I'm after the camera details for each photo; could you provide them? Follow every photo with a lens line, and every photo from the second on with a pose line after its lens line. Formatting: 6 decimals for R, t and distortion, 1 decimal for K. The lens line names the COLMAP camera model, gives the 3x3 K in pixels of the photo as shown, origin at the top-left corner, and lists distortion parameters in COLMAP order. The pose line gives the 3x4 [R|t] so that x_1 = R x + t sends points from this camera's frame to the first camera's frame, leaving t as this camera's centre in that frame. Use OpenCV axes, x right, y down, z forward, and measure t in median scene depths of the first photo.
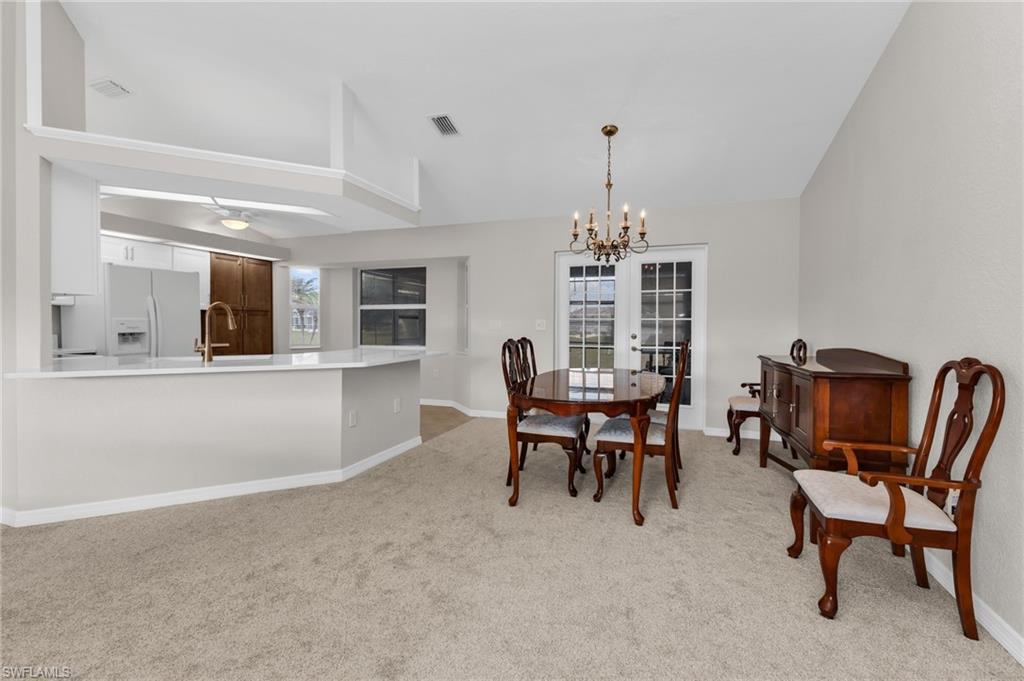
lens RADIAL K [[444.0, 0, 512.0], [0, 444.0, 340.5], [0, 0, 1]] dist [0.000901, 0.000032]
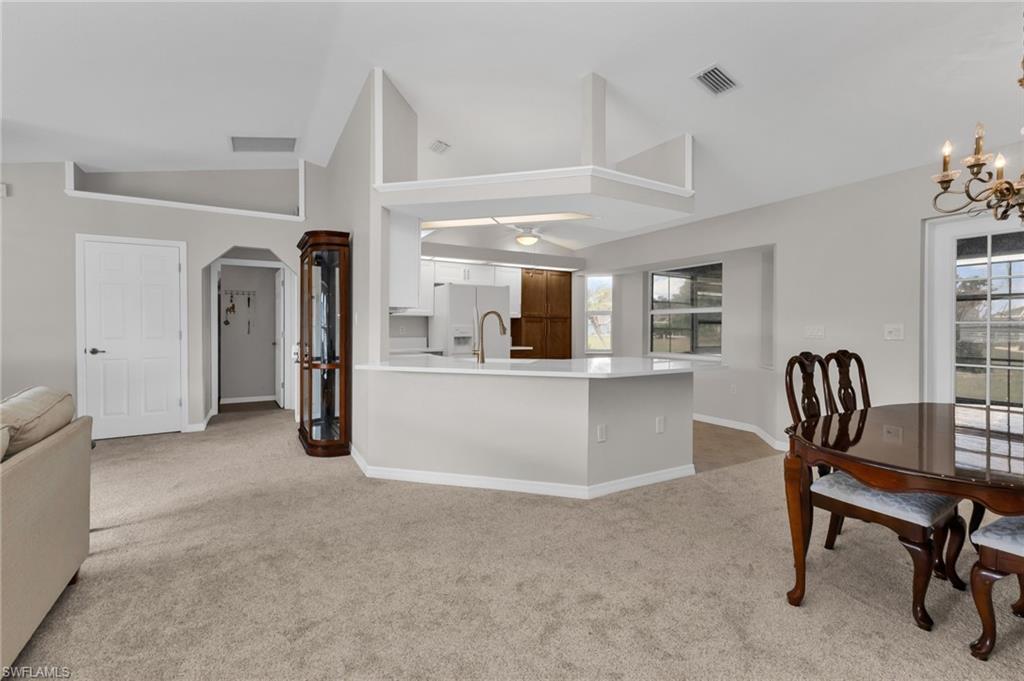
lens RADIAL K [[442.5, 0, 511.2], [0, 442.5, 333.2], [0, 0, 1]] dist [0.013238, -0.005311]
pose [[0.763435, 0.006065, -0.645857, 0.088495], [-0.025787, 0.999445, -0.021096, -0.005702], [0.645370, 0.032760, 0.763167, 0.173783]]
